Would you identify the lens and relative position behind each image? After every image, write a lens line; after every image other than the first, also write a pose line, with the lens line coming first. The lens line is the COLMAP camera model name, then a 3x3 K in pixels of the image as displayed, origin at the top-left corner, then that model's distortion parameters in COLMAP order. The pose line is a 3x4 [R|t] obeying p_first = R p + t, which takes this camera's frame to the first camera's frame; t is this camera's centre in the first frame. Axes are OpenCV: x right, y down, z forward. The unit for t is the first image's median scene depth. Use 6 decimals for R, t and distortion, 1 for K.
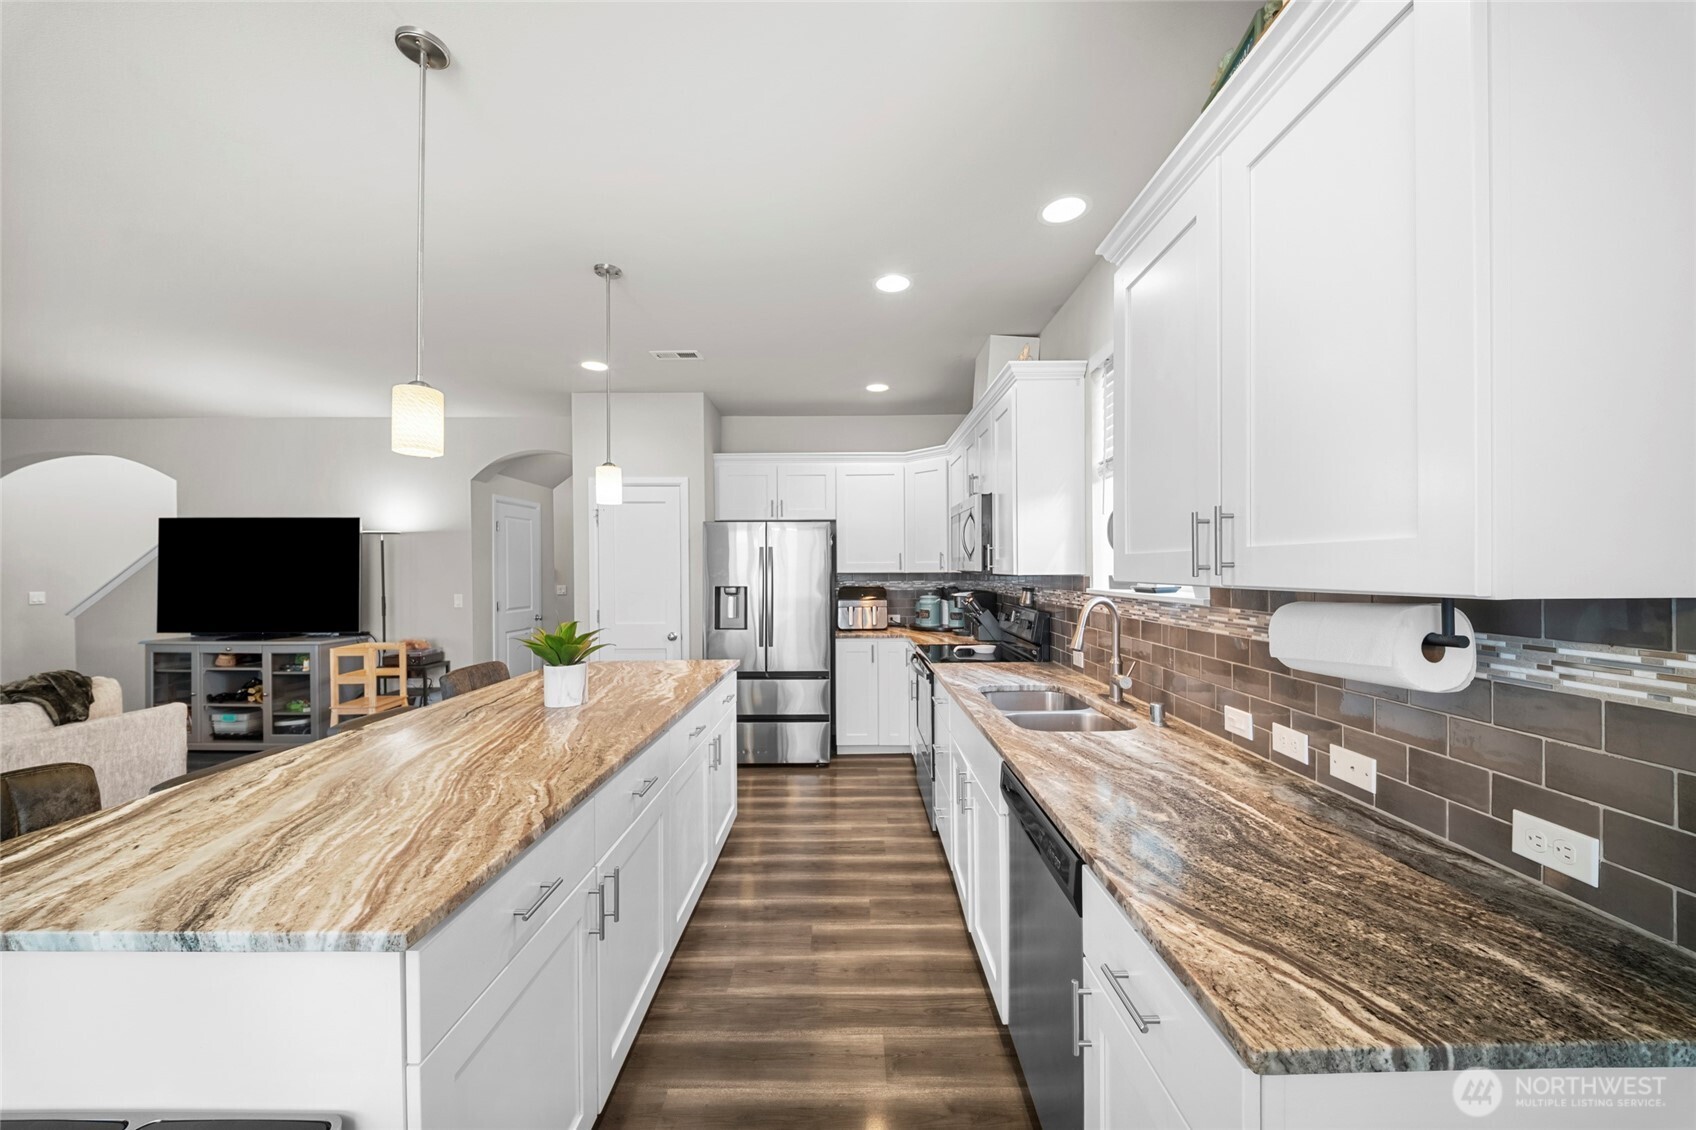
lens RADIAL K [[601.6, 0, 856.7], [0, 601.6, 576.8], [0, 0, 1]] dist [0.005667, -0.003302]
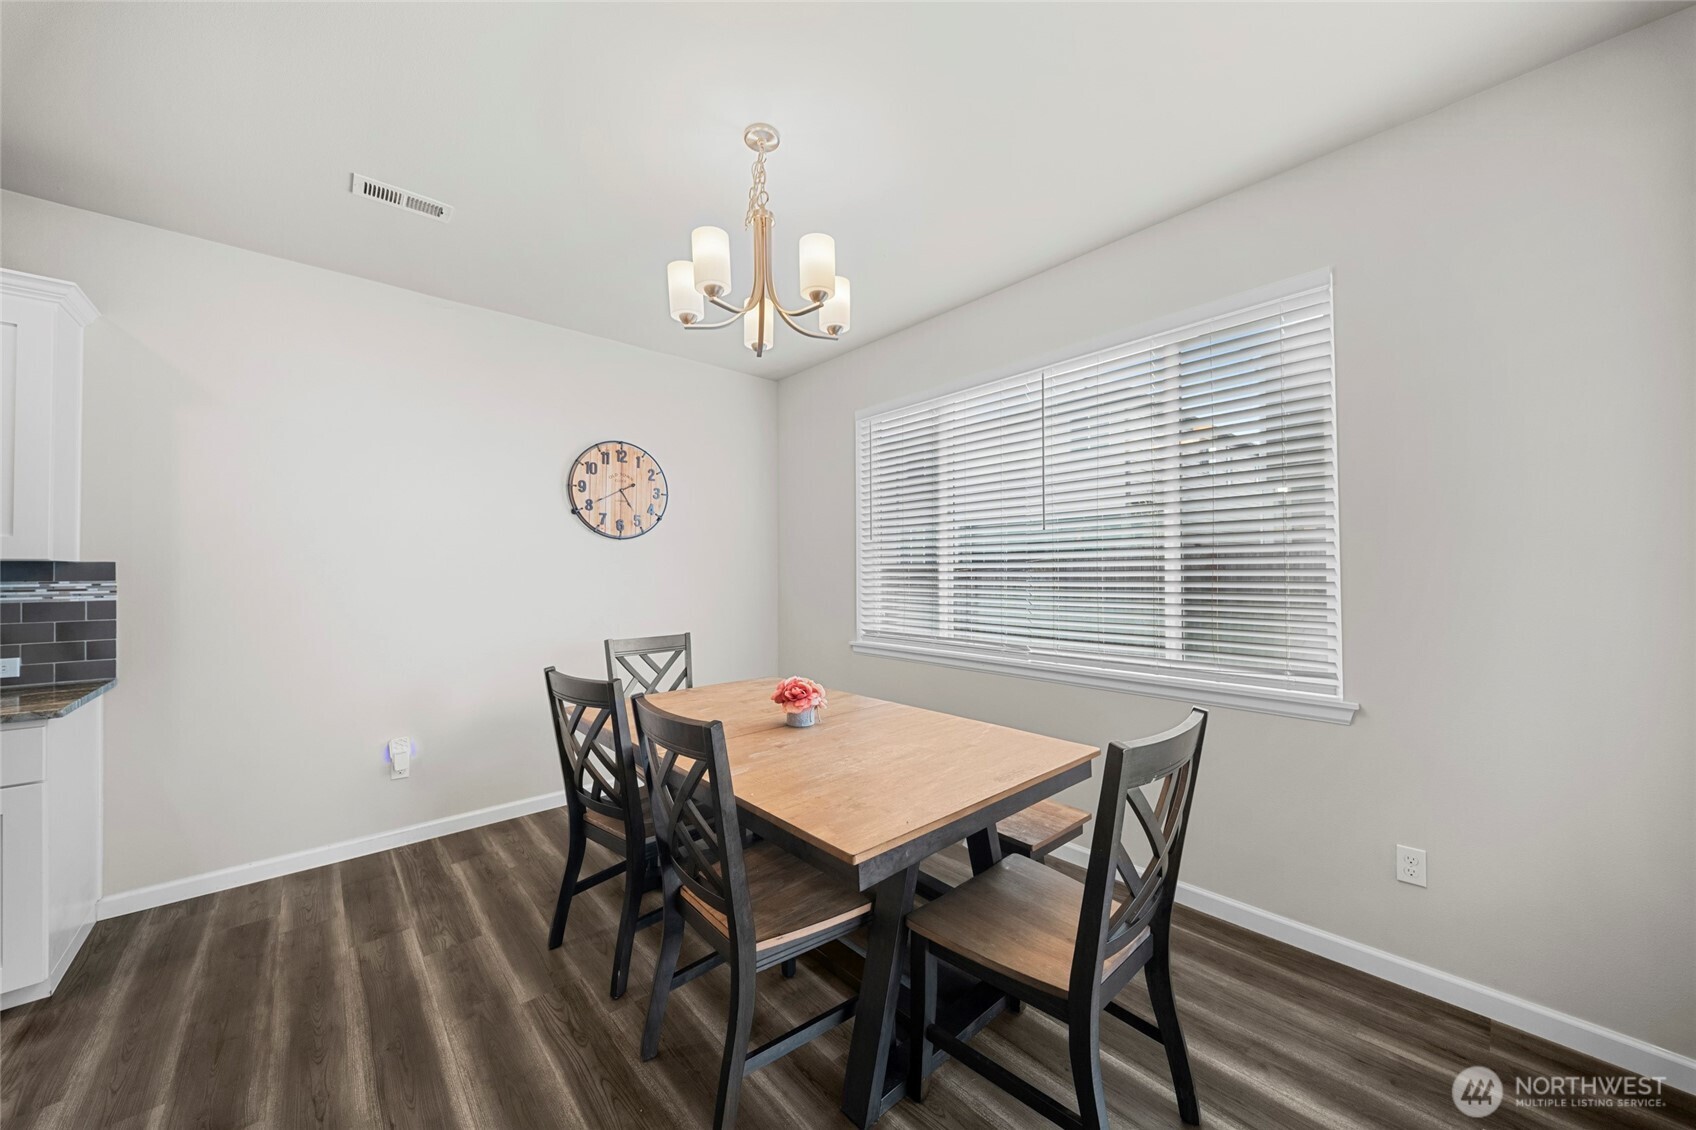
lens RADIAL K [[601.6, 0, 872.2], [0, 601.6, 553.9], [0, 0, 1]] dist [0.005667, -0.003302]
pose [[-0.681137, 0.027568, 0.731637, -1.037379], [0.014729, 0.999605, -0.023953, 0.037798], [-0.732008, -0.005538, -0.681274, 0.032136]]
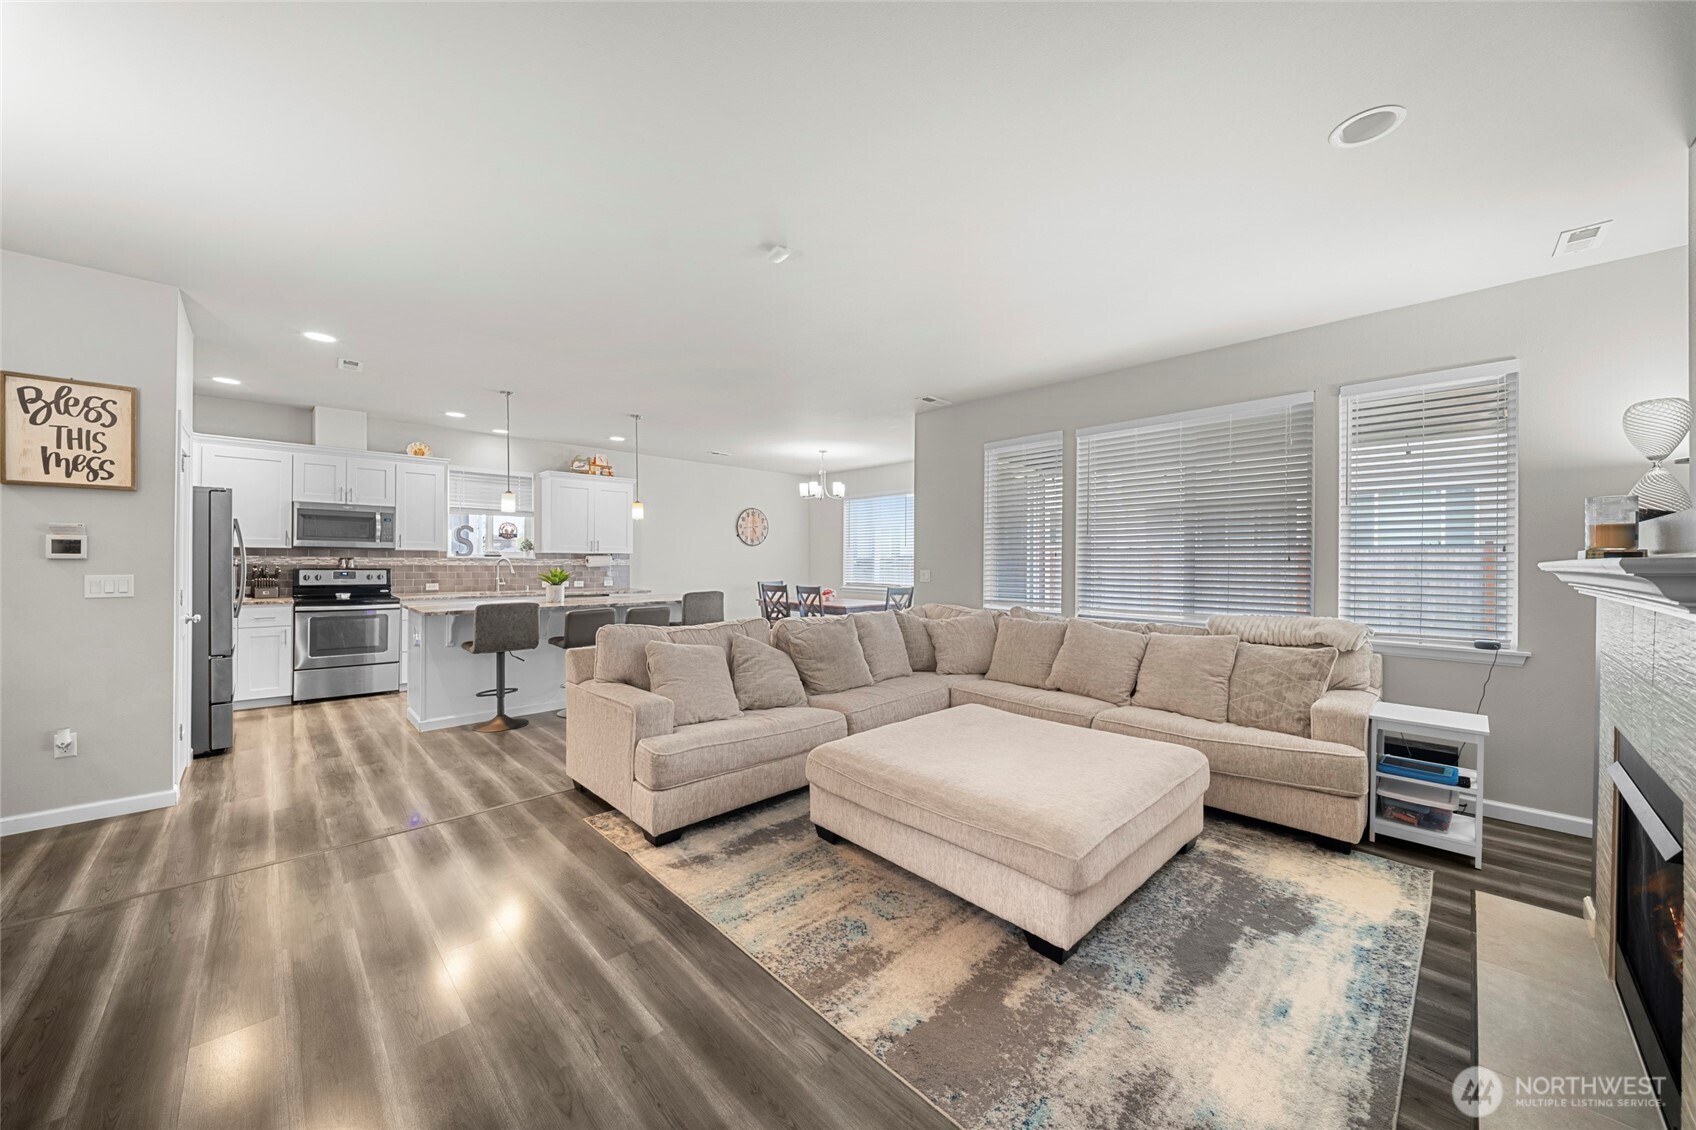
lens RADIAL K [[601.6, 0, 854.9], [0, 601.6, 563.9], [0, 0, 1]] dist [0.005667, -0.003302]
pose [[-0.695538, -0.003630, 0.718480, -2.643337], [0.004738, 0.999942, 0.009639, 0.036485], [-0.718474, 0.010109, -0.695480, 1.584906]]
